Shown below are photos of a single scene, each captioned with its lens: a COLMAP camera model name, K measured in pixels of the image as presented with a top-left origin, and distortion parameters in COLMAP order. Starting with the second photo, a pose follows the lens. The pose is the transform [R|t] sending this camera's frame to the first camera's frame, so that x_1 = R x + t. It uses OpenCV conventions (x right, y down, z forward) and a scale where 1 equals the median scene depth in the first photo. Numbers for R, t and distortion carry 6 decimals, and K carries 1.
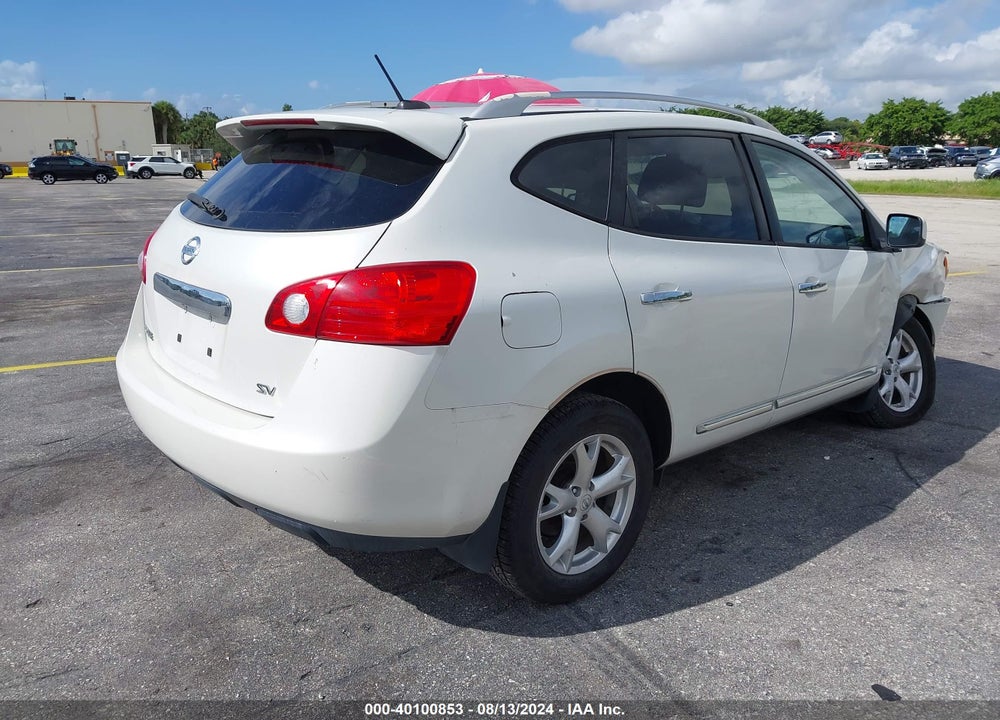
lens RADIAL K [[817.5, 0, 515.1], [0, 817.5, 326.8], [0, 0, 1]] dist [0.002029, -0.010190]
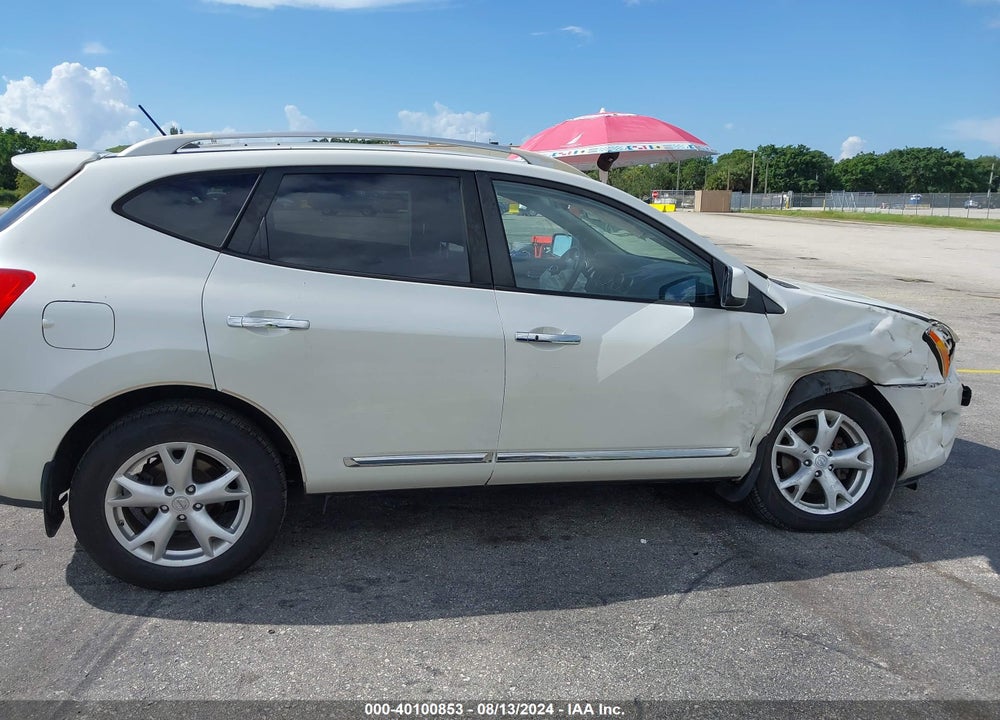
lens RADIAL K [[823.9, 0, 499.7], [0, 823.9, 333.7], [0, 0, 1]] dist [0.040700, -0.087586]
pose [[0.874267, 0.094102, -0.476237, 0.937787], [-0.113915, 0.993408, -0.012831, -0.043227], [0.471890, 0.065469, 0.879223, 0.207172]]
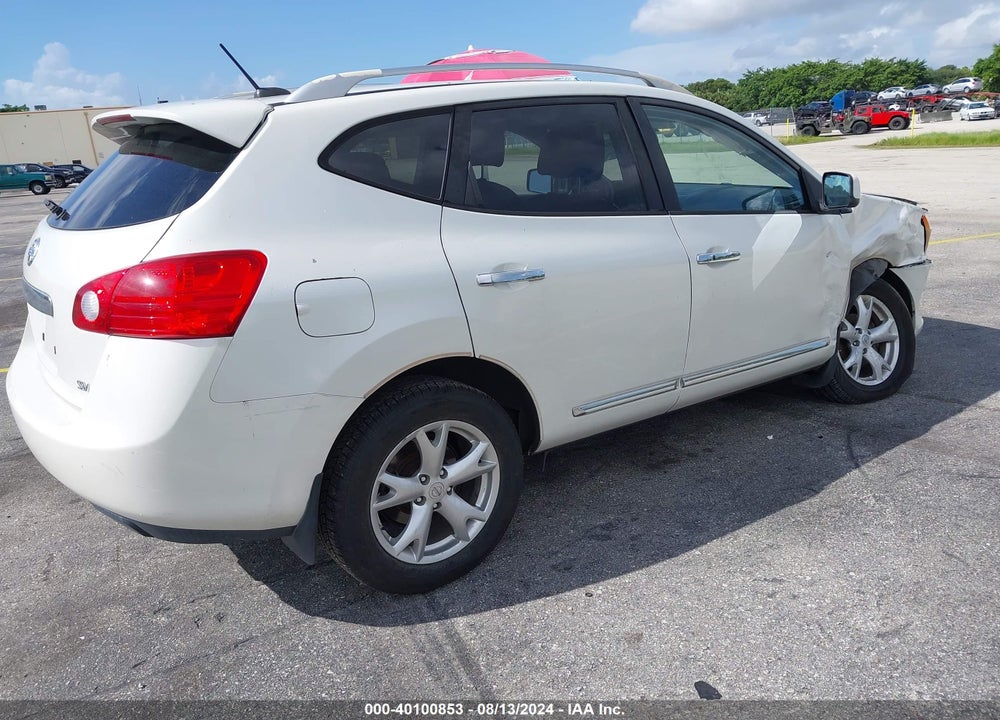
lens RADIAL K [[823.9, 0, 499.7], [0, 823.9, 333.7], [0, 0, 1]] dist [0.040700, -0.087586]
pose [[0.992133, -0.036161, -0.119852, 0.278286], [0.040001, 0.998755, 0.029792, 0.001196], [0.118626, -0.034351, 0.992345, 0.035376]]
